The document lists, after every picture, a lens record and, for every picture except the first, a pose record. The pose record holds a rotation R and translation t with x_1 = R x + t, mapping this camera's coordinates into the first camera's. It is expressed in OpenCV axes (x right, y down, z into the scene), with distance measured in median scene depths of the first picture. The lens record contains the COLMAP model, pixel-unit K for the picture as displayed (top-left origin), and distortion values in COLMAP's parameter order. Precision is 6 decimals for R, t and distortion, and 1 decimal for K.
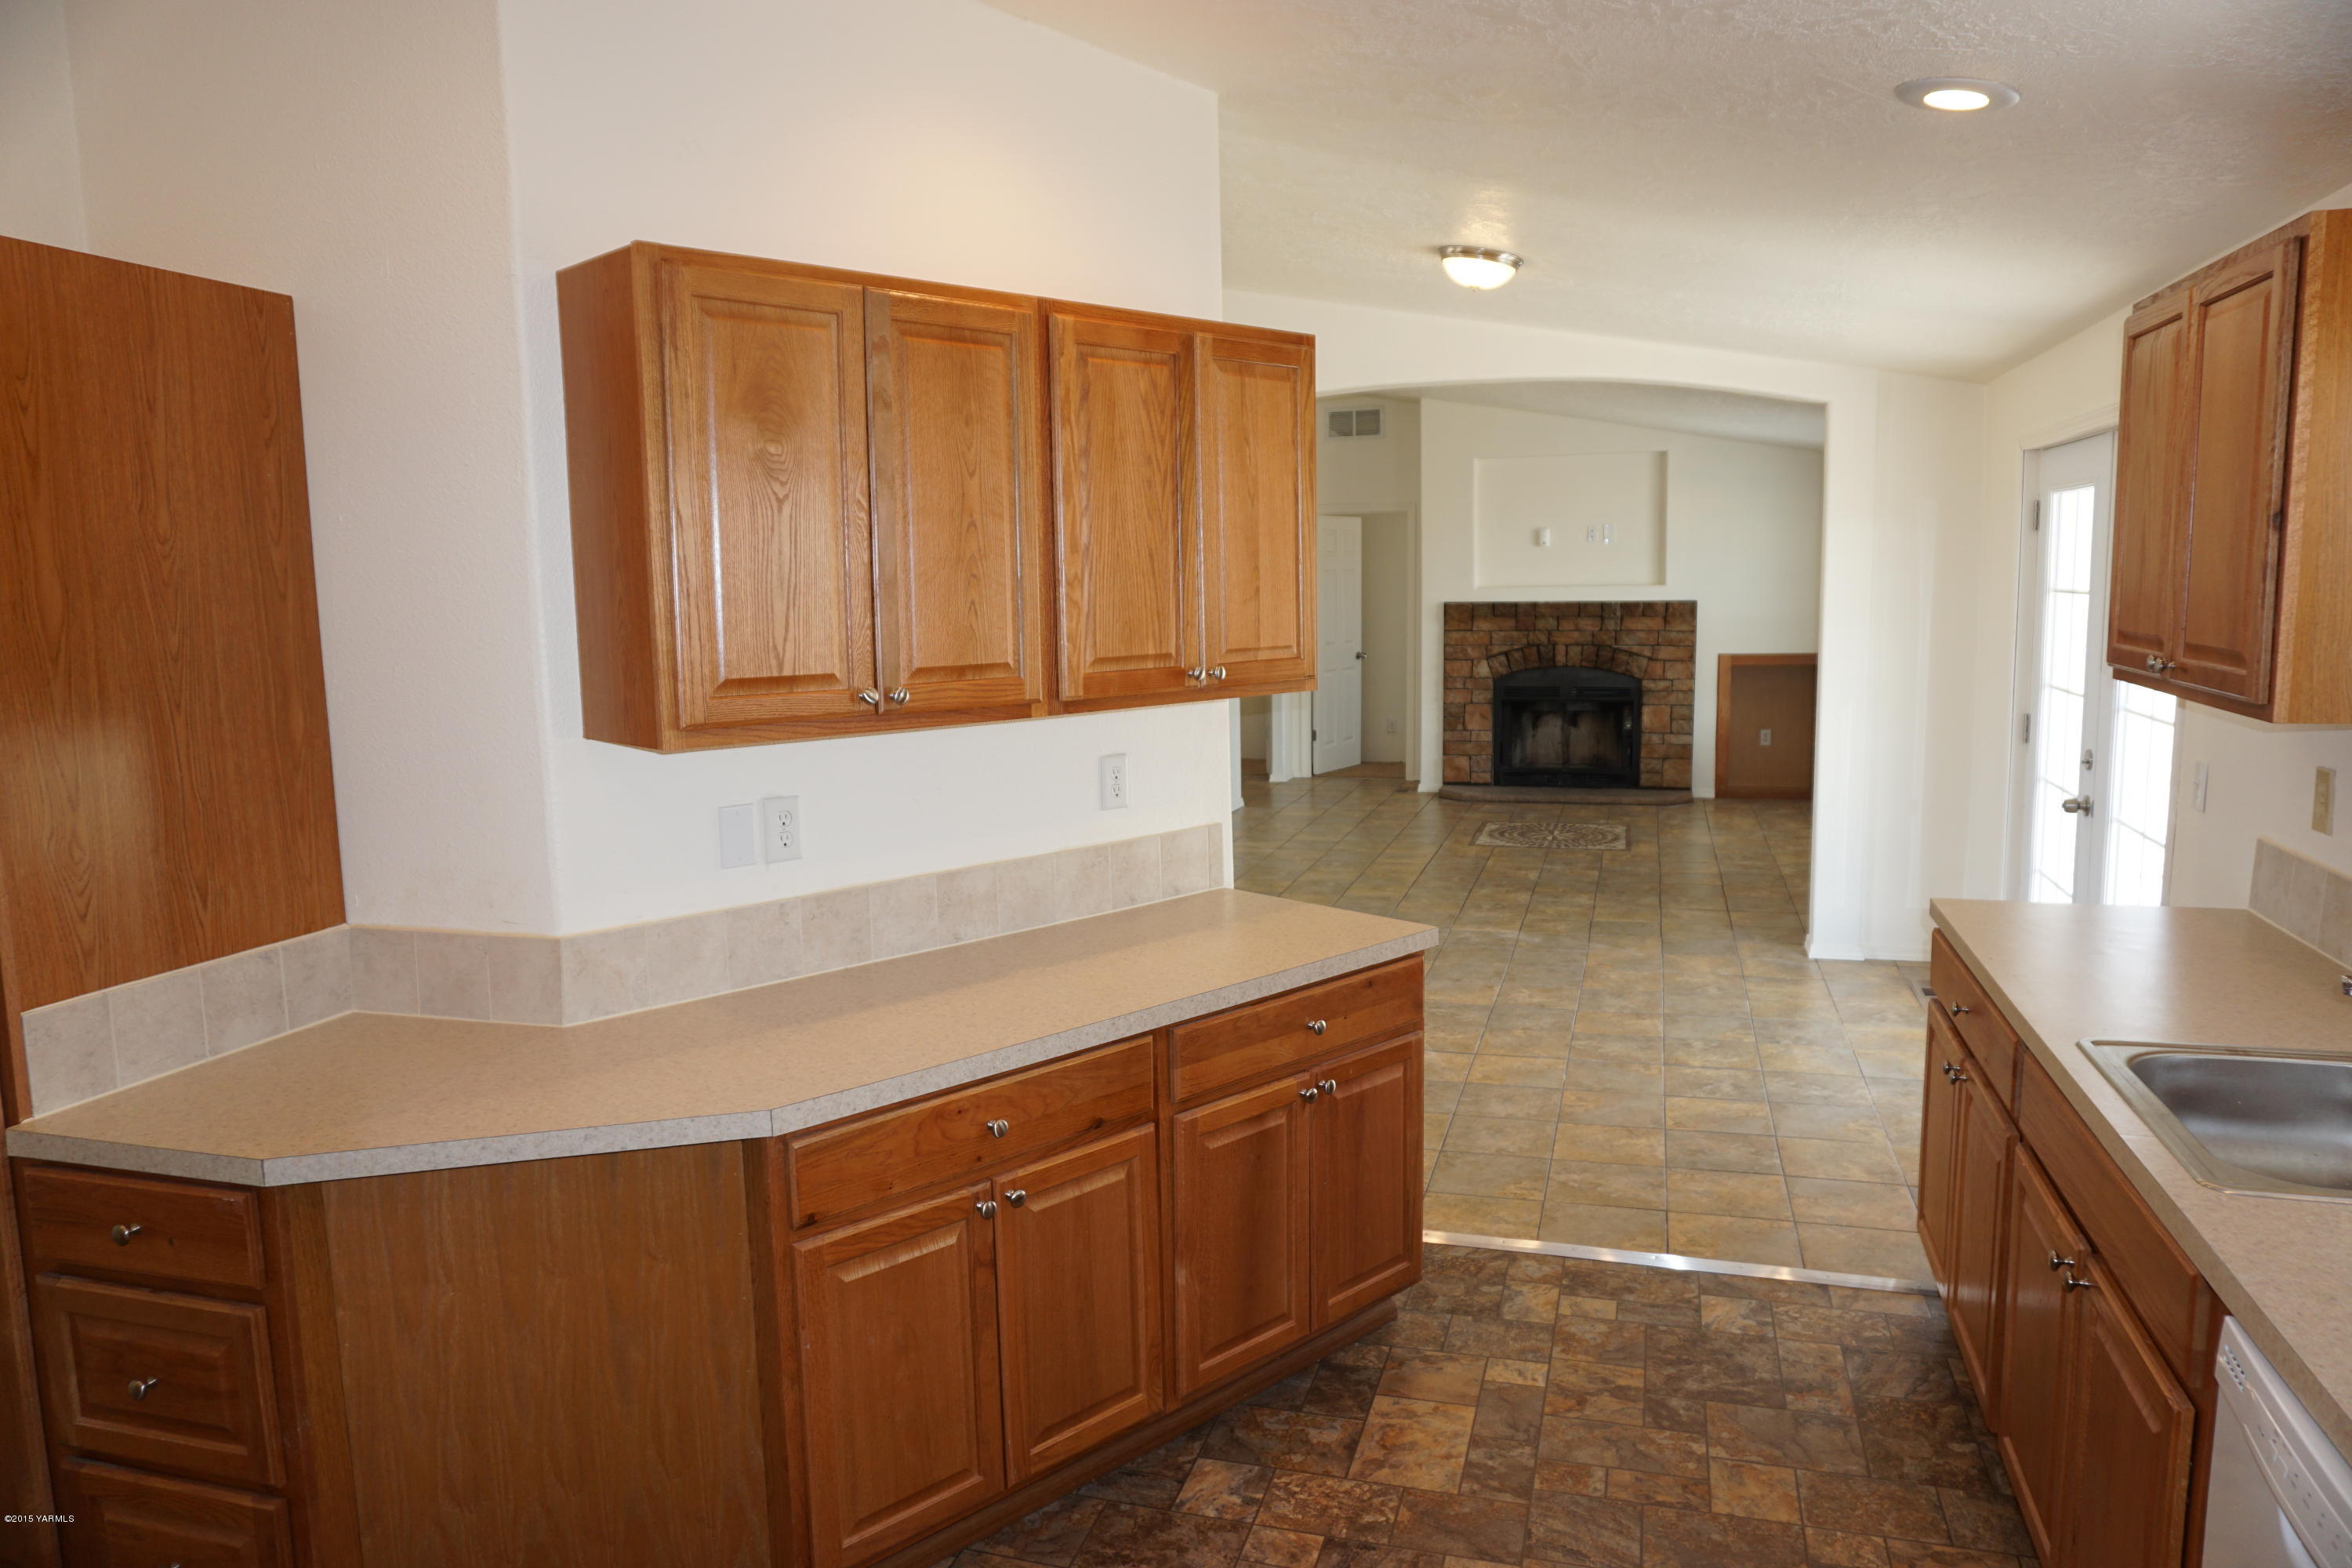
lens RADIAL K [[1577.8, 0, 1179.5], [0, 1577.8, 789.6], [0, 0, 1]] dist [-0.050851, 0.040566]
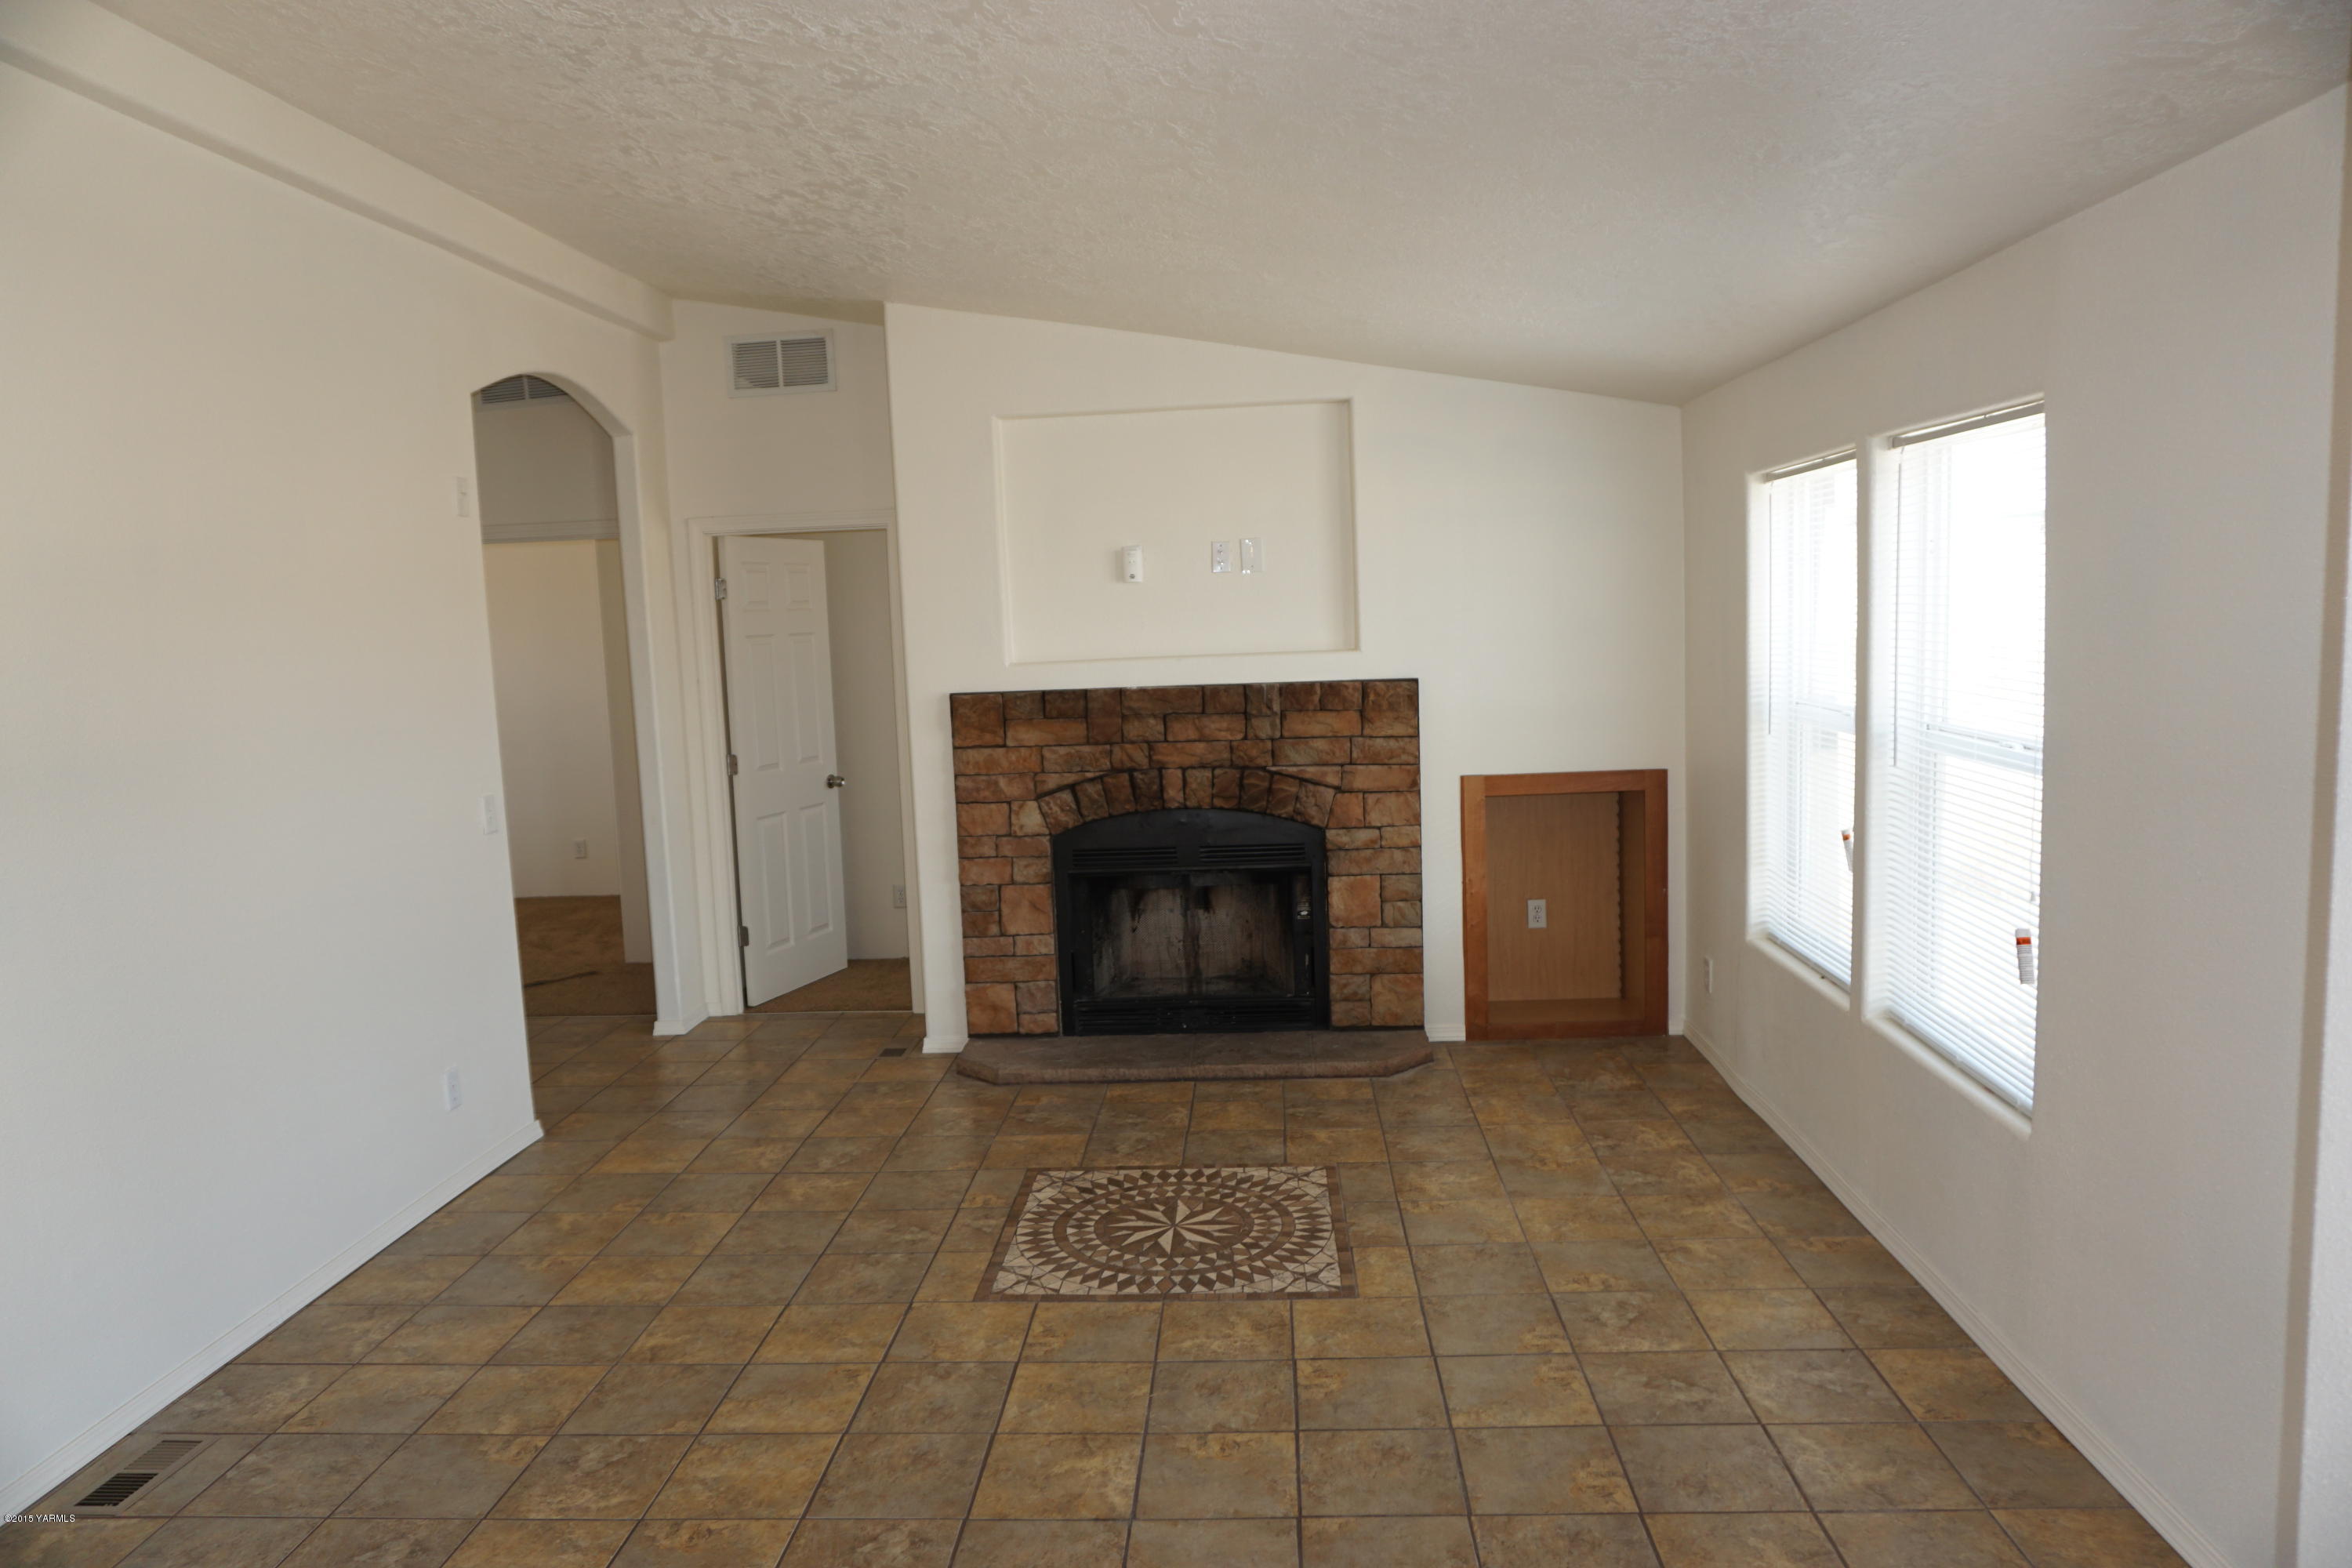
lens RADIAL K [[1577.8, 0, 1179.5], [0, 1577.8, 789.6], [0, 0, 1]] dist [-0.050851, 0.040566]
pose [[0.972258, -0.046124, 0.229317, 0.122642], [0.053231, 0.998272, -0.024899, -0.071250], [-0.227773, 0.036415, 0.973033, 0.483972]]
